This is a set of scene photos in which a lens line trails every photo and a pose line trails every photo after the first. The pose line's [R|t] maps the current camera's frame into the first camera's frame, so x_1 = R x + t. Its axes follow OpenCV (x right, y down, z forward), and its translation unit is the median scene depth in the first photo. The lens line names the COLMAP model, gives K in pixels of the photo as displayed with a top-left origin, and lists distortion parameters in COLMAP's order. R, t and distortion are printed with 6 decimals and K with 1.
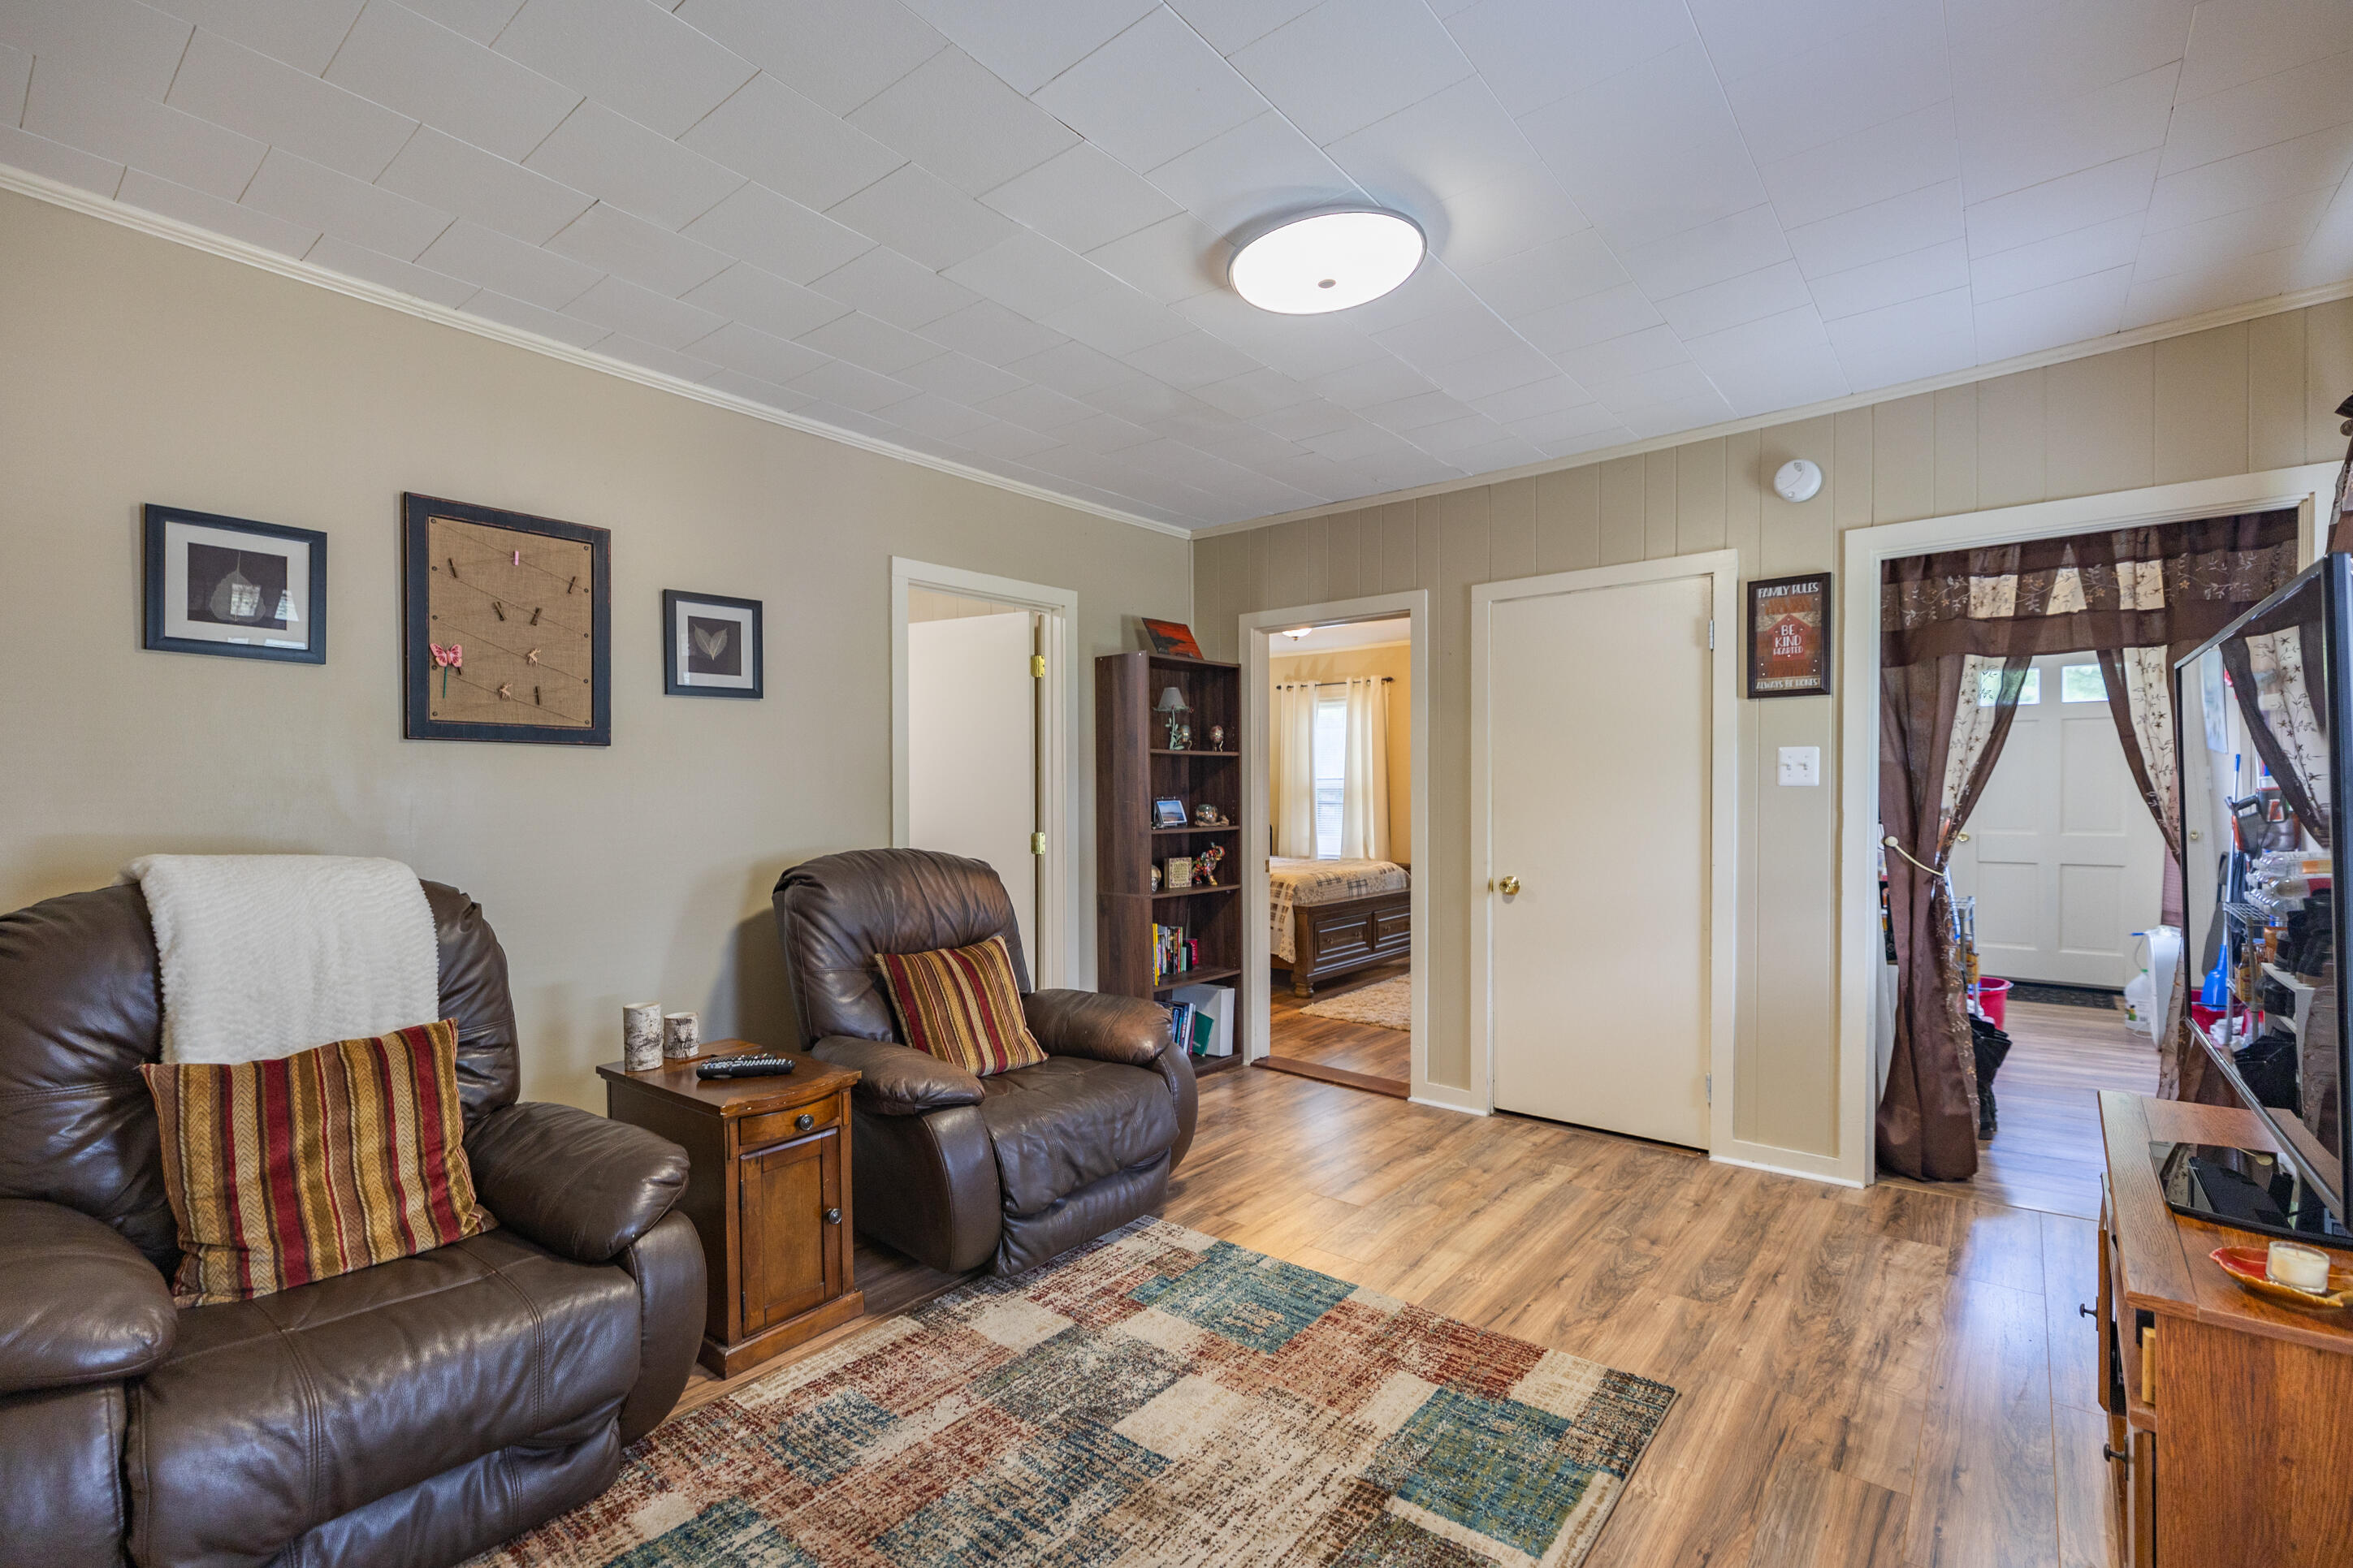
lens RADIAL K [[1023.0, 0, 1169.0], [0, 1023.0, 809.9], [0, 0, 1]] dist [0.015679, 0.000069]
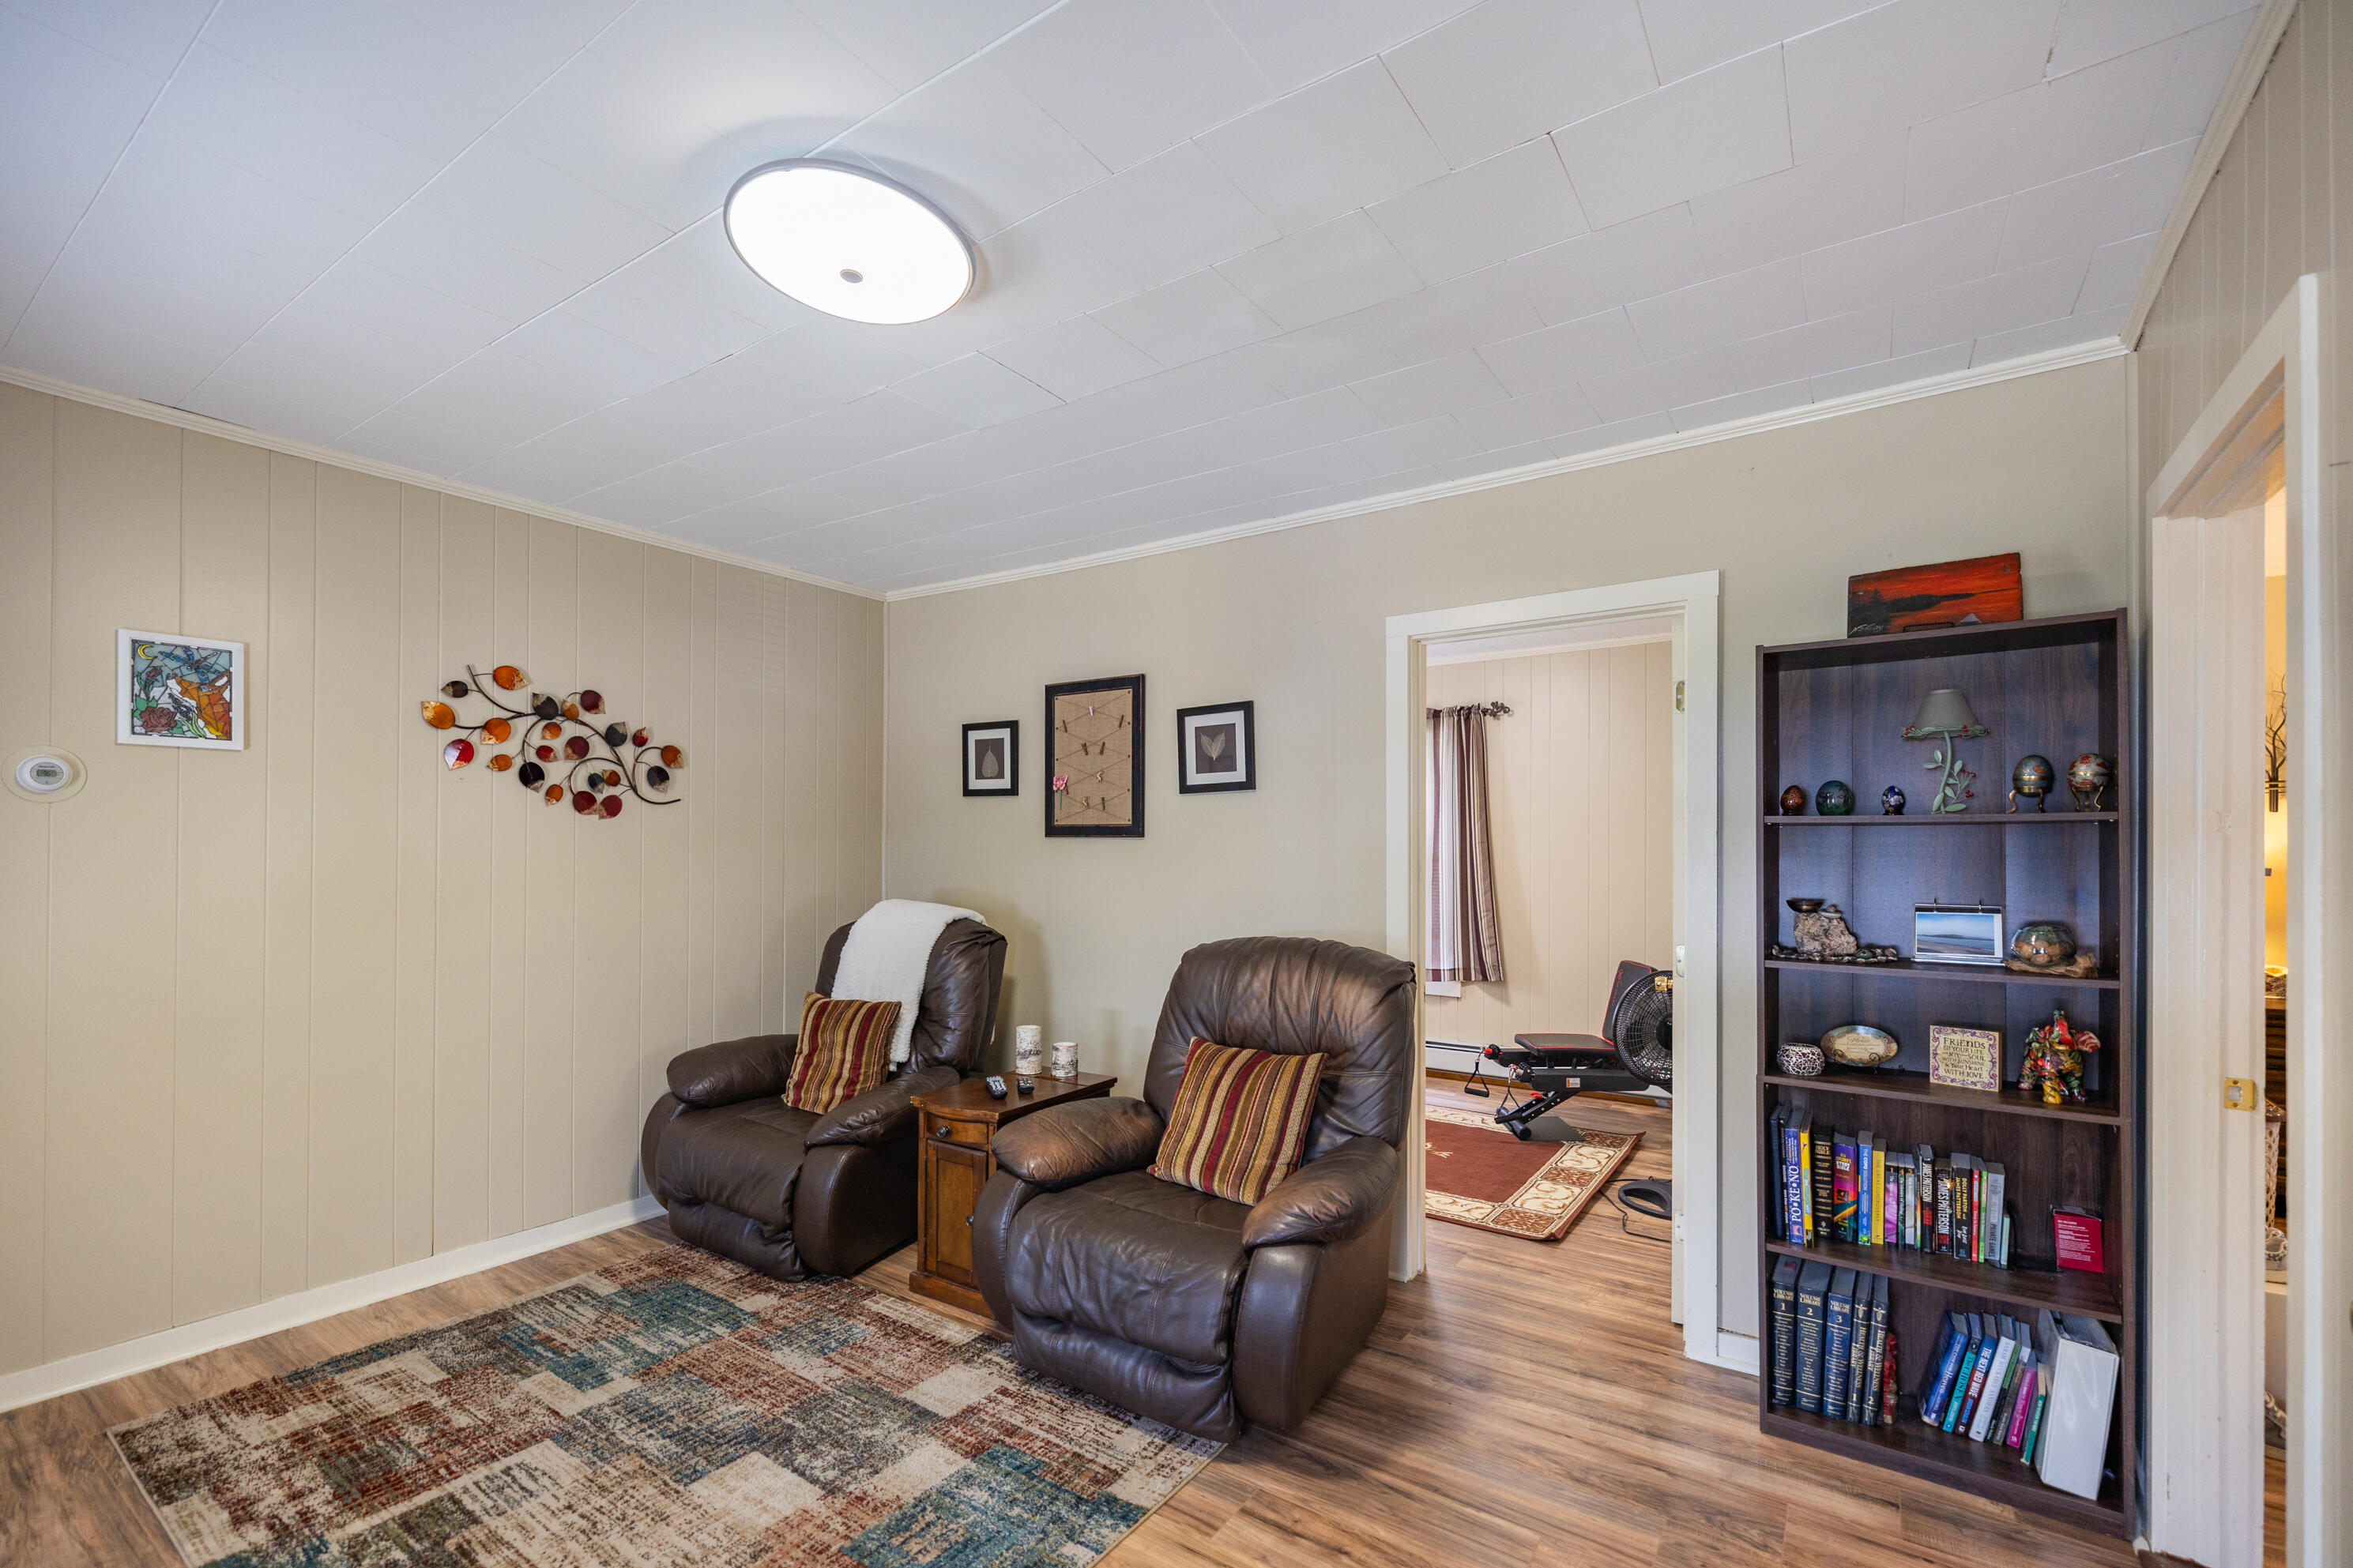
lens RADIAL K [[1039.2, 0, 1184.7], [0, 1039.2, 837.5], [0, 0, 1]] dist [0.016071, -0.000046]
pose [[0.085840, -0.000908, -0.996308, 0.865485], [-0.021424, 0.999767, -0.002757, -0.065072], [0.996079, 0.021581, 0.085801, 1.031086]]
